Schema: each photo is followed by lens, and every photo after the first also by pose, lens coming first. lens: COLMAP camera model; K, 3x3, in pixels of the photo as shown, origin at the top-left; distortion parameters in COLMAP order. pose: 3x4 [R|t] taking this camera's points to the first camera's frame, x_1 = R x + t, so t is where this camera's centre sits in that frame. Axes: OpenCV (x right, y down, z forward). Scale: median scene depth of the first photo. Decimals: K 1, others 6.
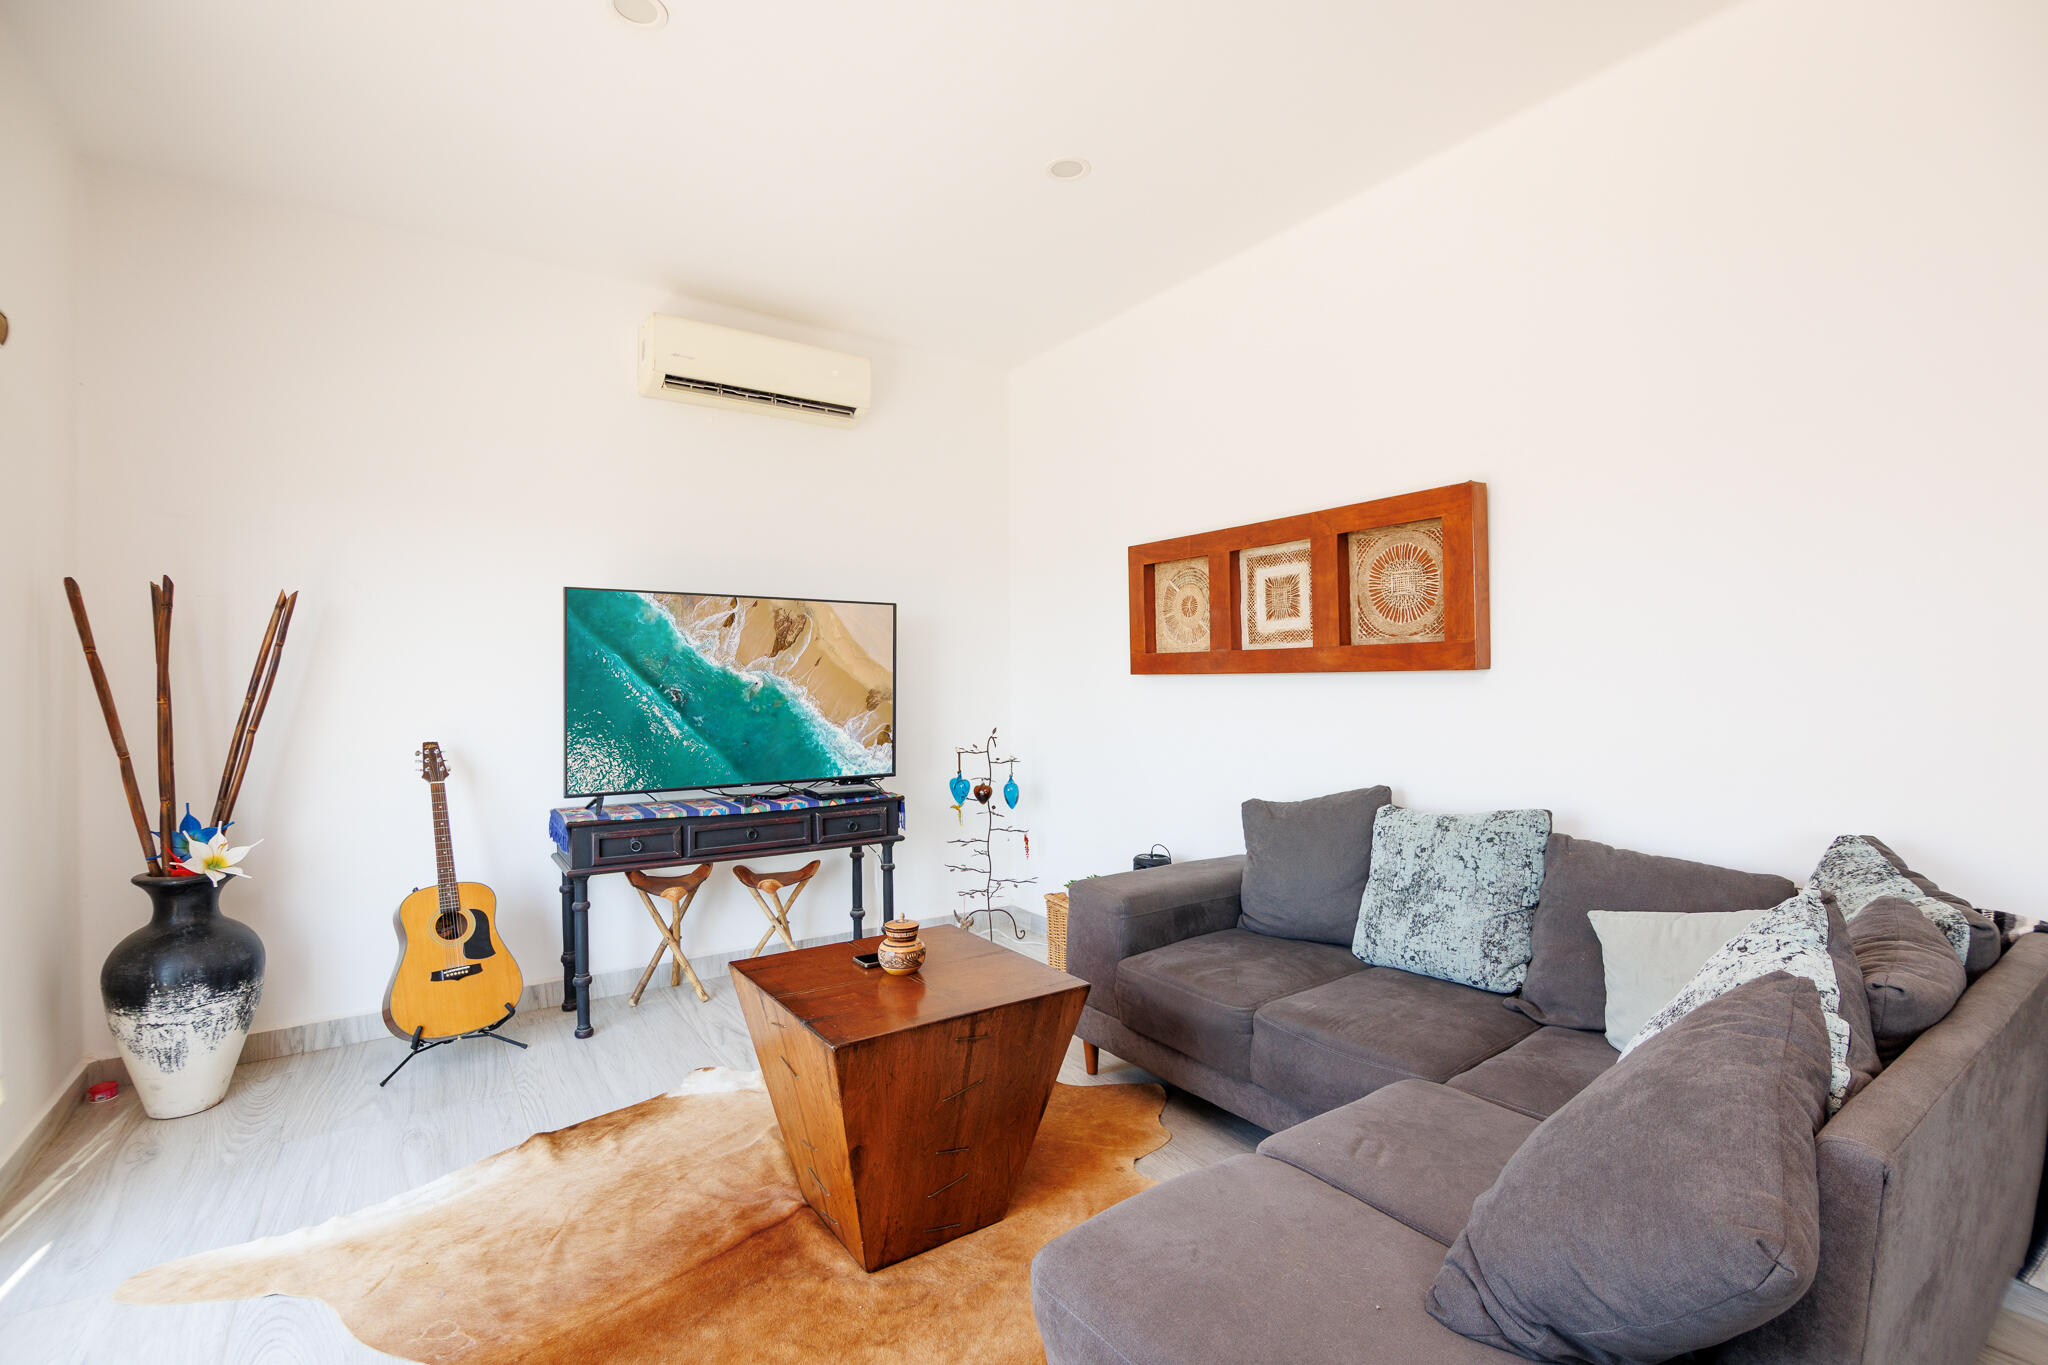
lens RADIAL K [[928.4, 0, 1024.0], [0, 928.4, 682.5], [0, 0, 1]] dist [-0.007946, -0.000944]
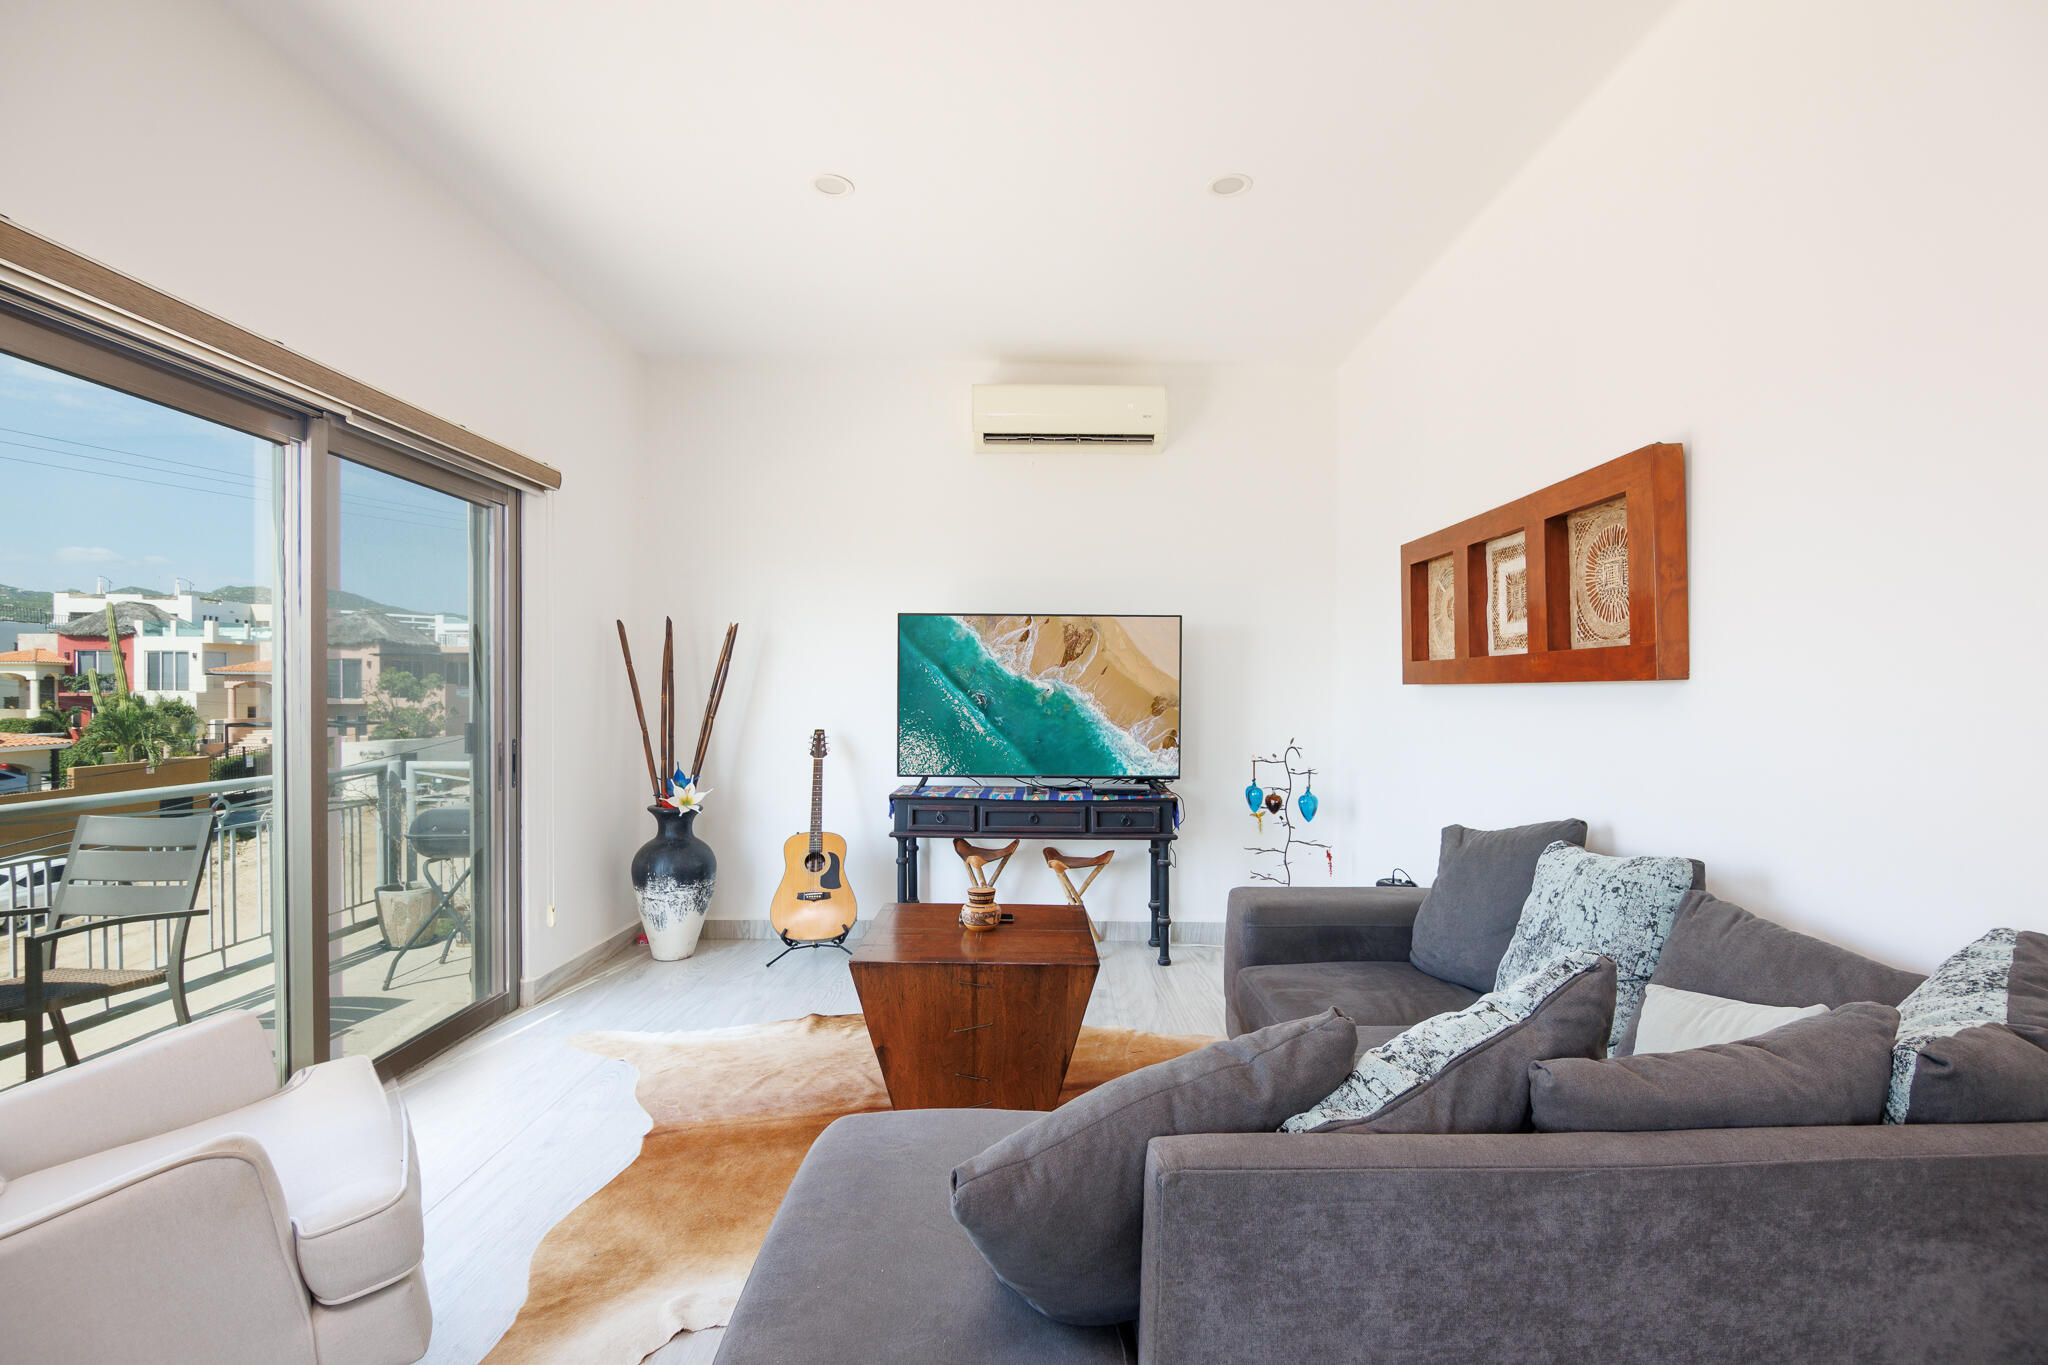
lens RADIAL K [[946.8, 0, 1027.5], [0, 946.8, 697.5], [0, 0, 1]] dist [0.000019, -0.000366]
pose [[0.820354, 0.014118, -0.571681, 0.400501], [-0.010281, 0.999898, 0.009940, -0.001156], [0.571763, -0.002277, 0.820416, 0.017732]]
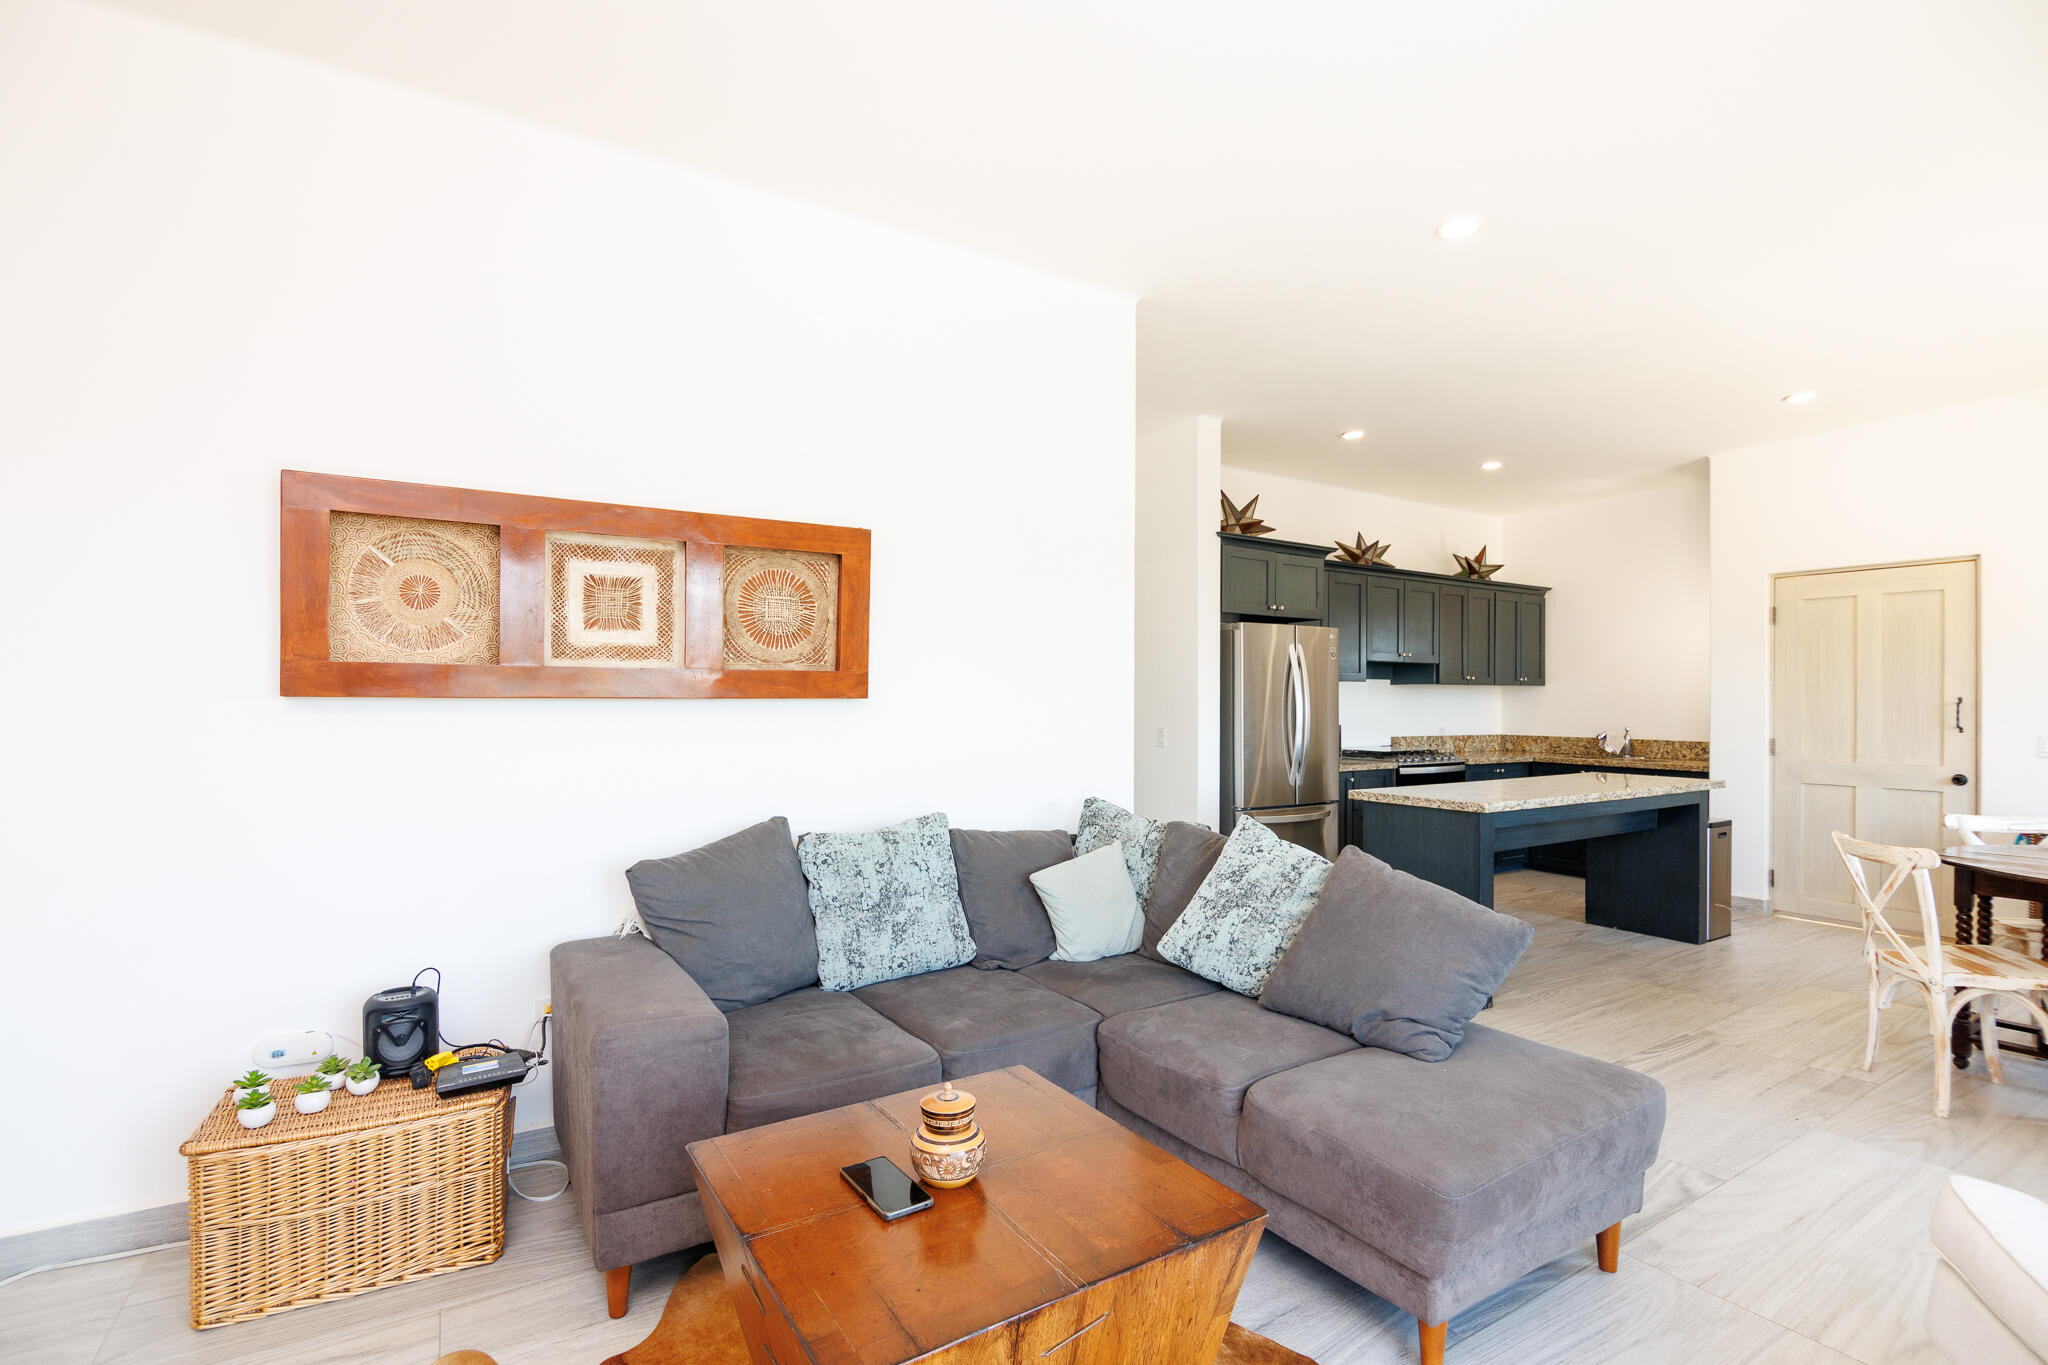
lens RADIAL K [[935.8, 0, 1016.6], [0, 935.8, 696.9], [0, 0, 1]] dist [-0.011180, -0.000549]
pose [[0.047695, 0.009428, 0.998817, -0.494639], [0.000773, 0.999955, -0.009476, -0.003340], [-0.998862, 0.001224, 0.047686, 0.603369]]
